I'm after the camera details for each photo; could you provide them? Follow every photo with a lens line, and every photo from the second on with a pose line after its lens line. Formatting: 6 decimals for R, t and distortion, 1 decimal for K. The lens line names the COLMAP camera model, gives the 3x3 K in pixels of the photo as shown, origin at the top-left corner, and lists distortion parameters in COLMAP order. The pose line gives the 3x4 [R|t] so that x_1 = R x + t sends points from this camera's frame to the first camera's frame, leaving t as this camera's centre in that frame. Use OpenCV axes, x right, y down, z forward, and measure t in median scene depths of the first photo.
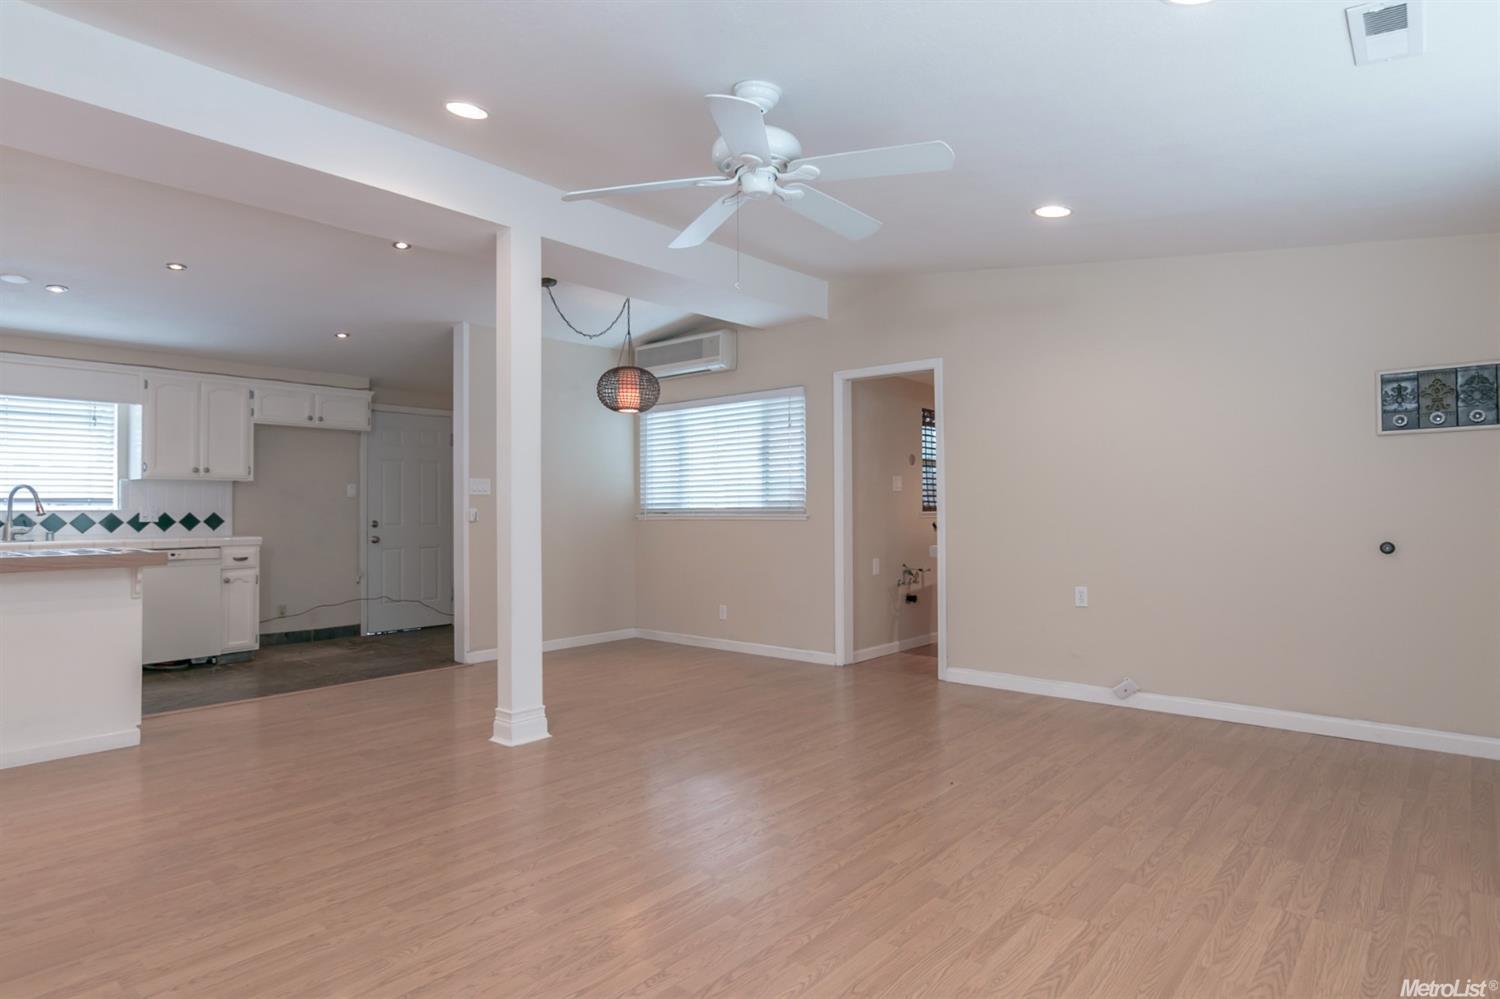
lens RADIAL K [[828.7, 0, 756.2], [0, 828.7, 496.5], [0, 0, 1]] dist [-0.001488, 0.001088]
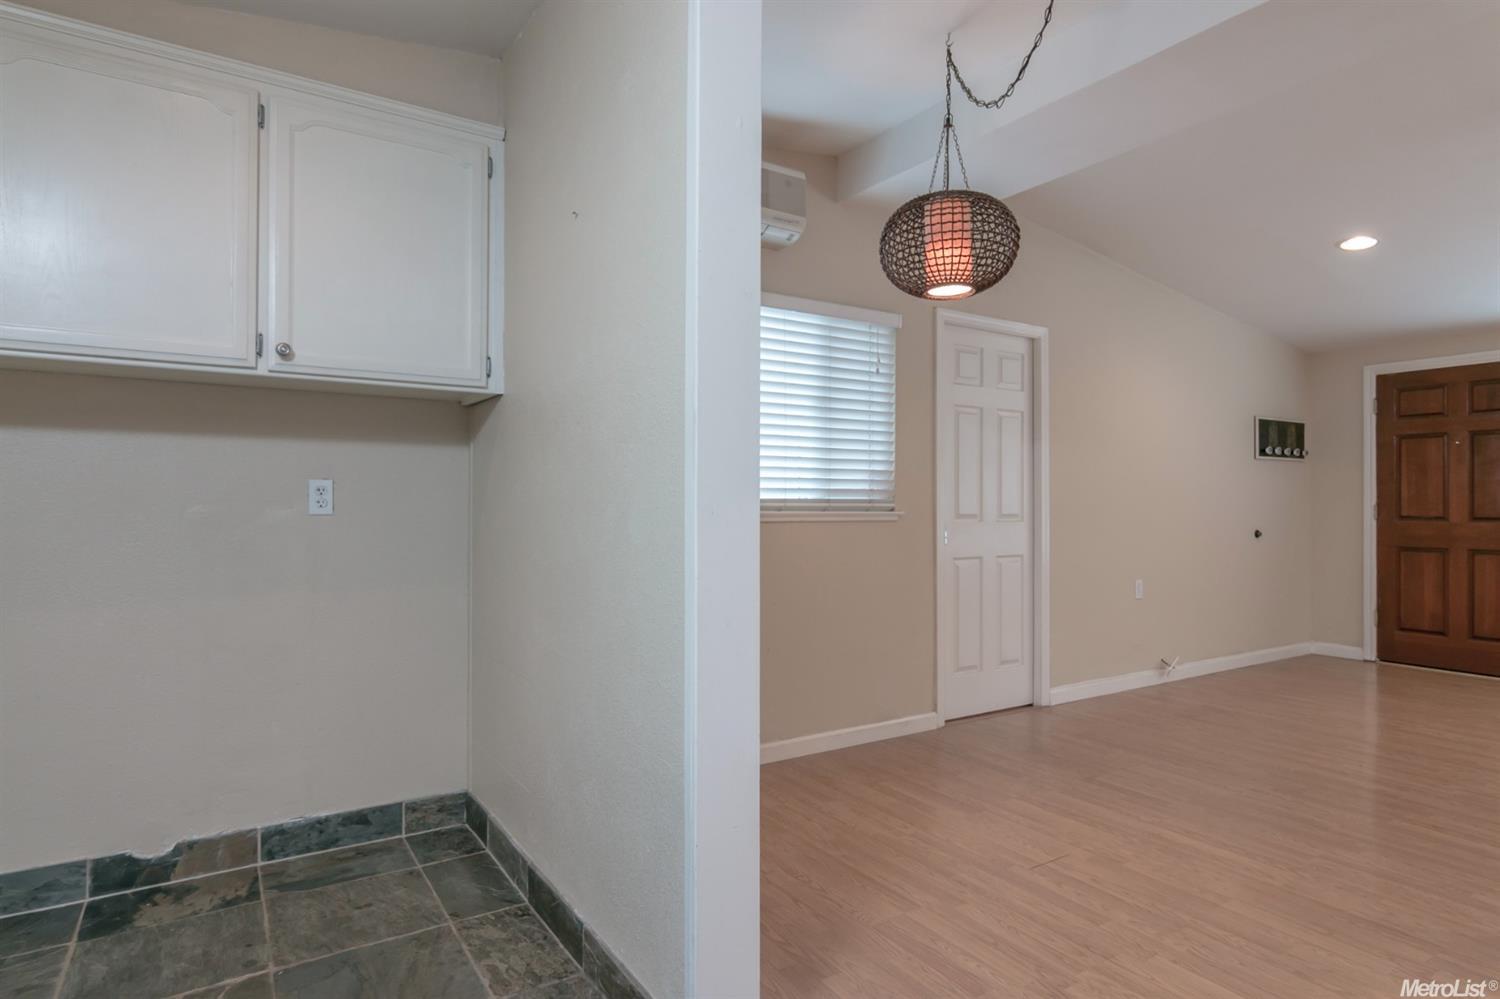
lens RADIAL K [[828.7, 0, 756.2], [0, 828.7, 496.5], [0, 0, 1]] dist [-0.001488, 0.001088]
pose [[0.276915, 0.016582, 0.960751, -0.607681], [-0.022996, 0.999679, -0.010626, 0.019135], [-0.960619, -0.019151, 0.277207, 0.928666]]
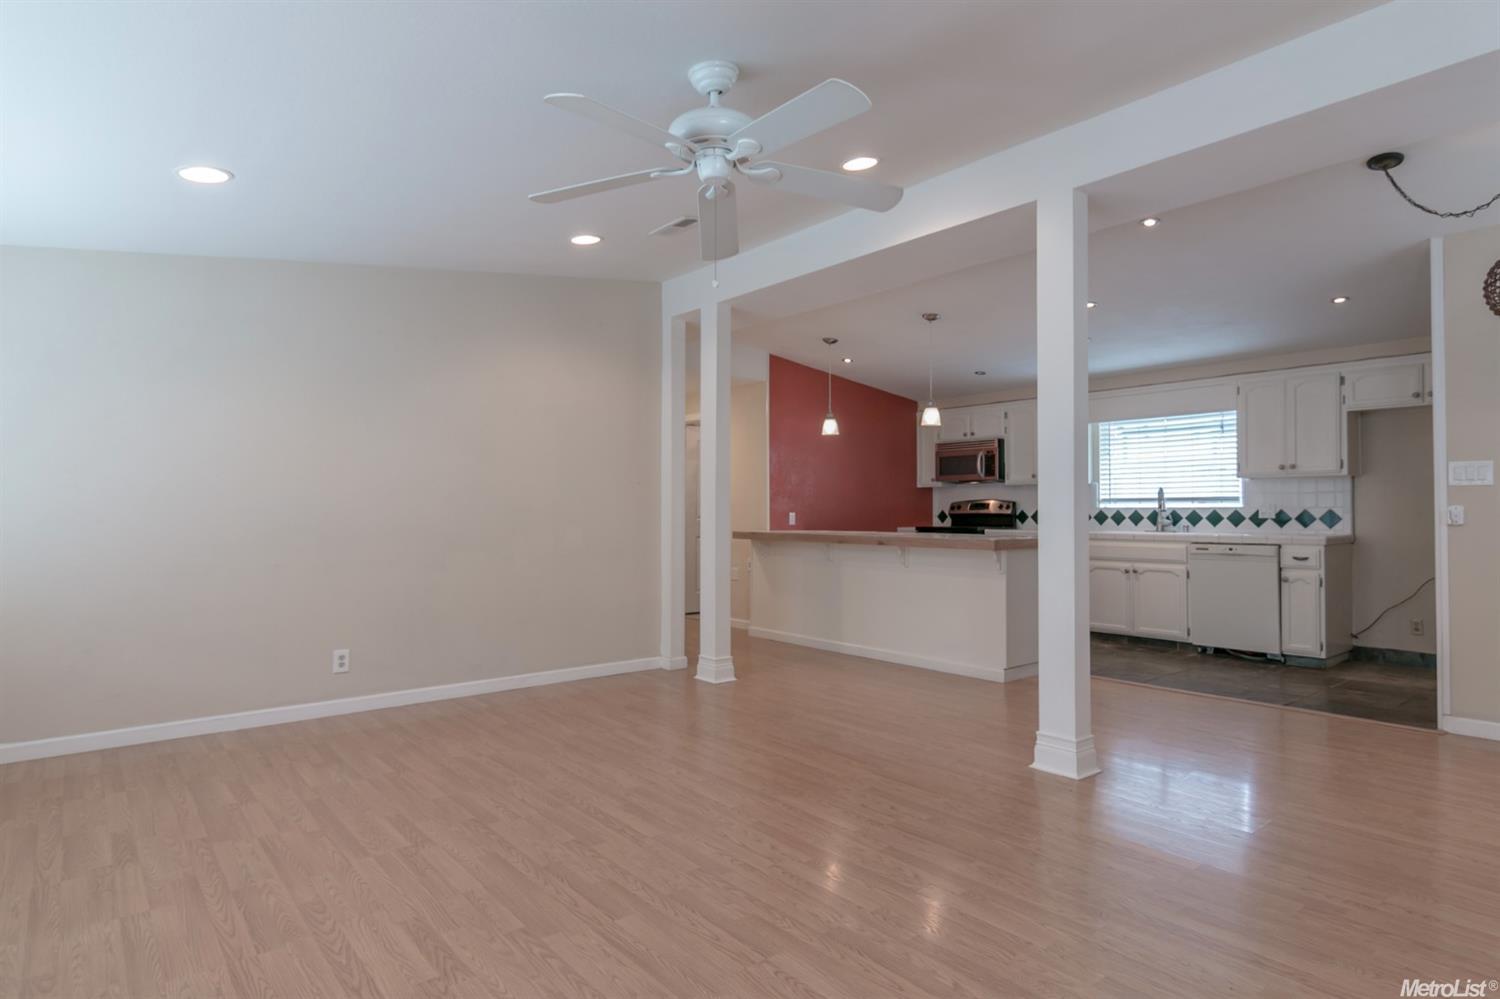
lens RADIAL K [[828.7, 0, 756.2], [0, 828.7, 496.5], [0, 0, 1]] dist [-0.001488, 0.001088]
pose [[-0.173371, -0.010295, -0.984803, 0.425769], [0.018417, 0.999737, -0.013693, 0.005501], [0.984684, -0.020511, -0.173136, 0.553432]]
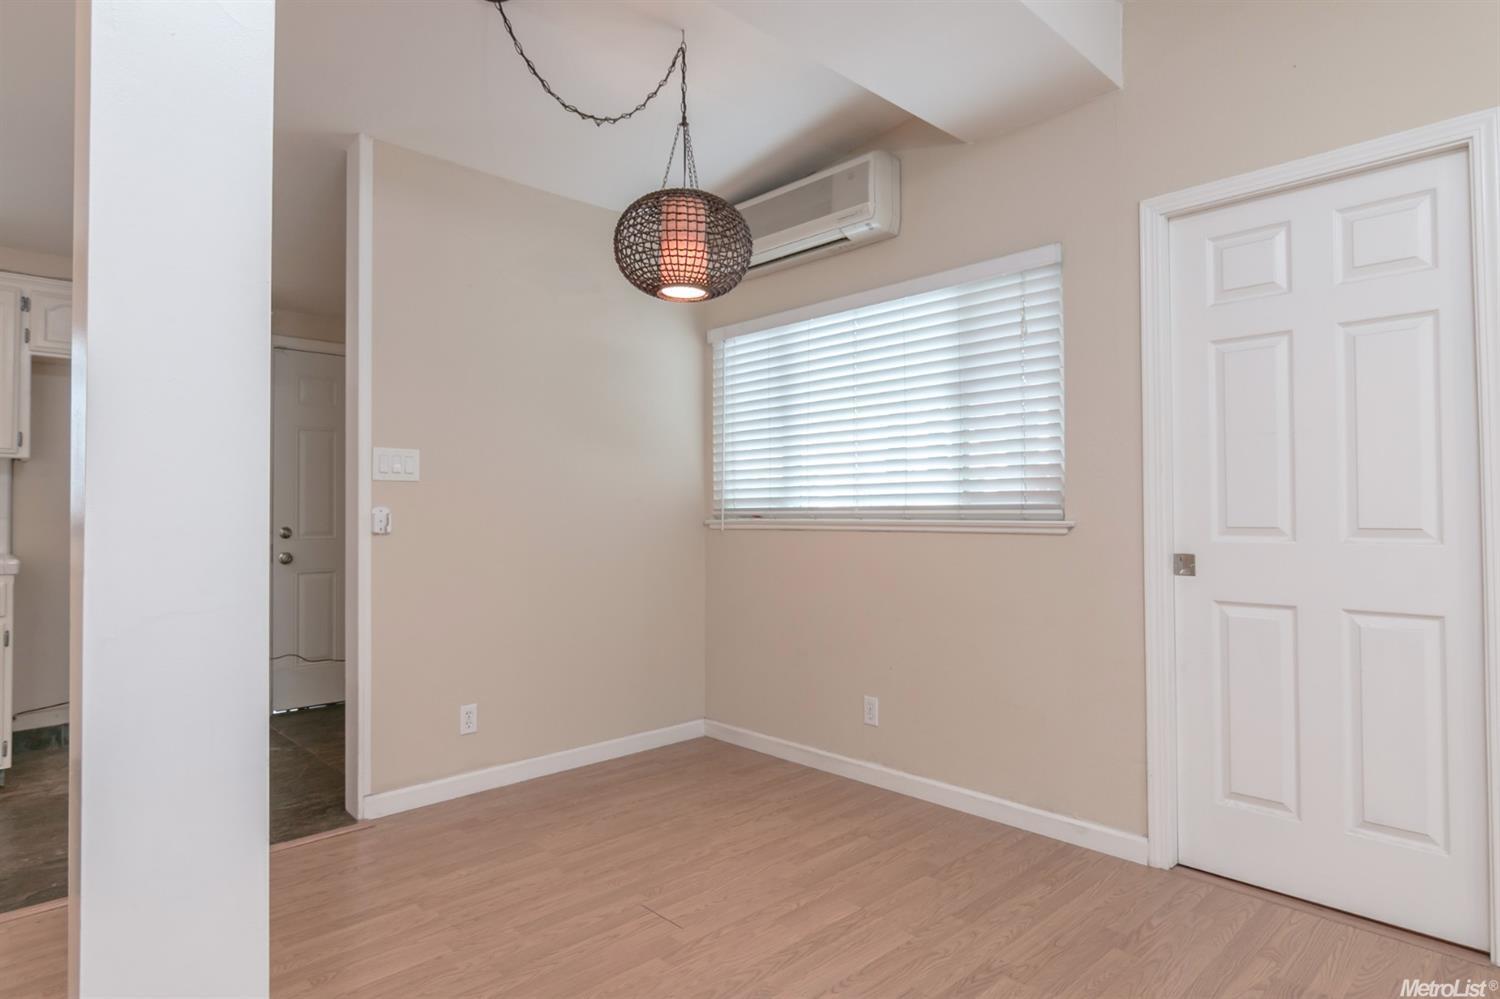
lens RADIAL K [[828.7, 0, 756.2], [0, 828.7, 496.5], [0, 0, 1]] dist [-0.001488, 0.001088]
pose [[0.995292, -0.000037, -0.096921, -0.066408], [-0.000136, 0.999998, -0.001782, 0.008747], [0.096921, 0.001786, 0.995290, 0.521682]]
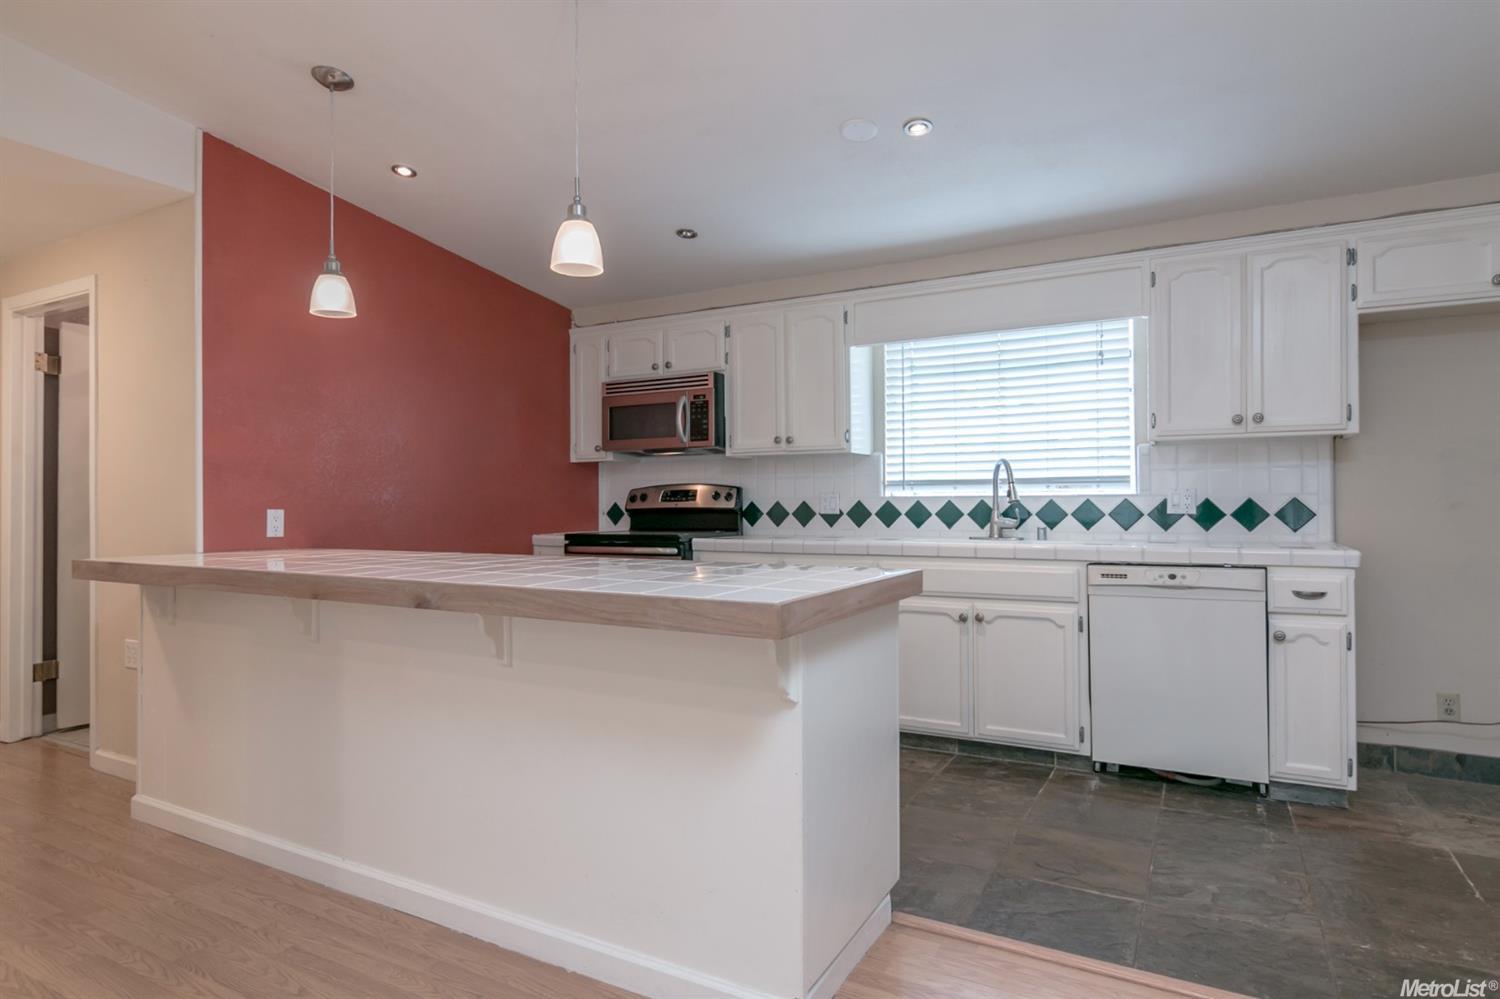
lens RADIAL K [[828.7, 0, 756.2], [0, 828.7, 496.5], [0, 0, 1]] dist [-0.001488, 0.001088]
pose [[0.207700, -0.001731, -0.978191, -0.218674], [0.020917, 0.999778, 0.002672, 0.010213], [0.977969, -0.021016, 0.207690, 0.588907]]
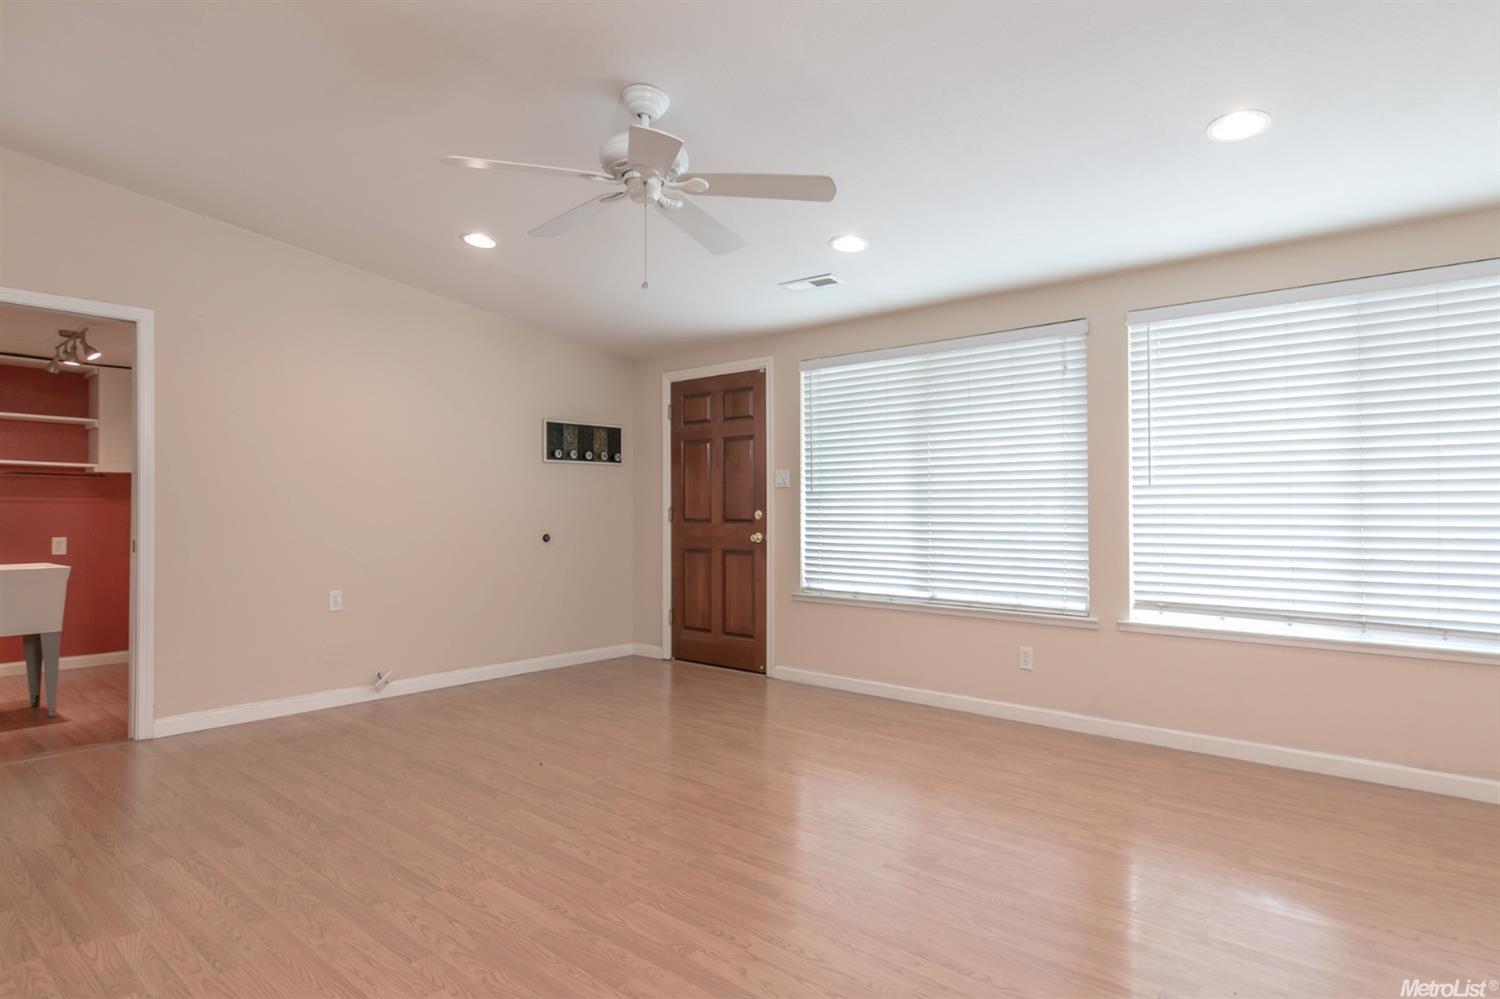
lens RADIAL K [[799.6, 0, 750.0], [0, 799.6, 499.5], [0, 0, 1]] dist [-0.009976, -0.000280]
pose [[0.003073, 0.021461, 0.999765, -0.439888], [-0.014442, 0.999666, -0.021415, 0.010899], [-0.999891, -0.014373, 0.003382, 0.397071]]
